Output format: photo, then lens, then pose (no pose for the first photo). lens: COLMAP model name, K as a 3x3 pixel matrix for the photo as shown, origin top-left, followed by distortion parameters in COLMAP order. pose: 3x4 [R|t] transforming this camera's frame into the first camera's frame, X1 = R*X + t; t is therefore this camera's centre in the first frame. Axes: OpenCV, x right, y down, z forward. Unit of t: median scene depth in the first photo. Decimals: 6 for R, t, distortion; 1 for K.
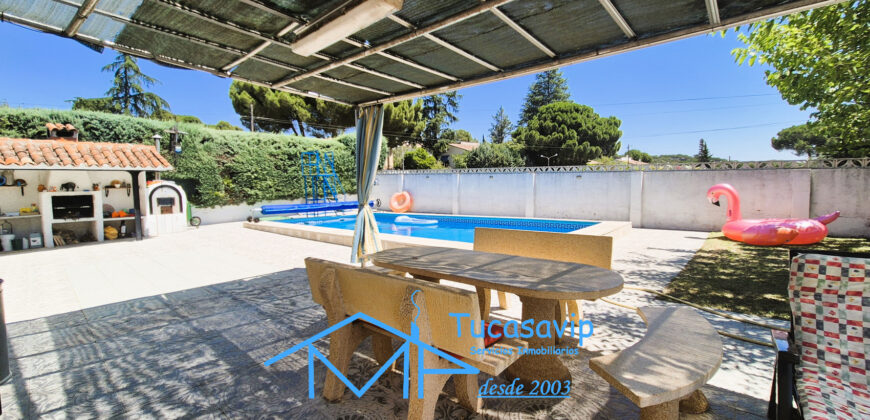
lens RADIAL K [[358.6, 0, 435.0], [0, 358.6, 210.0], [0, 0, 1]] dist [-0.000802, 0.000409]
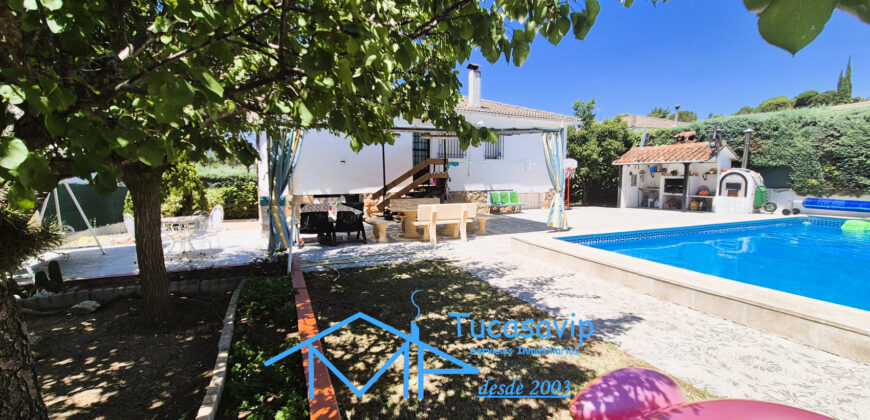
lens RADIAL K [[364.4, 0, 435.0], [0, 364.4, 210.0], [0, 0, 1]] dist [0.000186, -0.000354]
pose [[-0.416330, 0.102152, -0.903457, 0.697814], [-0.060884, 0.988306, 0.139802, -0.050159], [0.907173, 0.113209, -0.405242, 0.555968]]
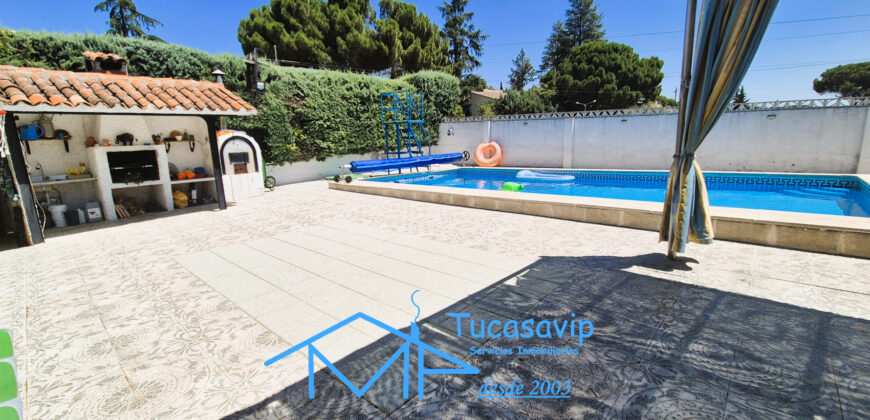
lens RADIAL K [[364.4, 0, 435.0], [0, 364.4, 210.0], [0, 0, 1]] dist [0.000186, -0.000354]
pose [[0.999836, -0.014520, -0.010831, -0.292914], [0.015760, 0.992039, 0.124939, -0.002903], [0.008931, -0.125089, 0.992105, 0.185668]]
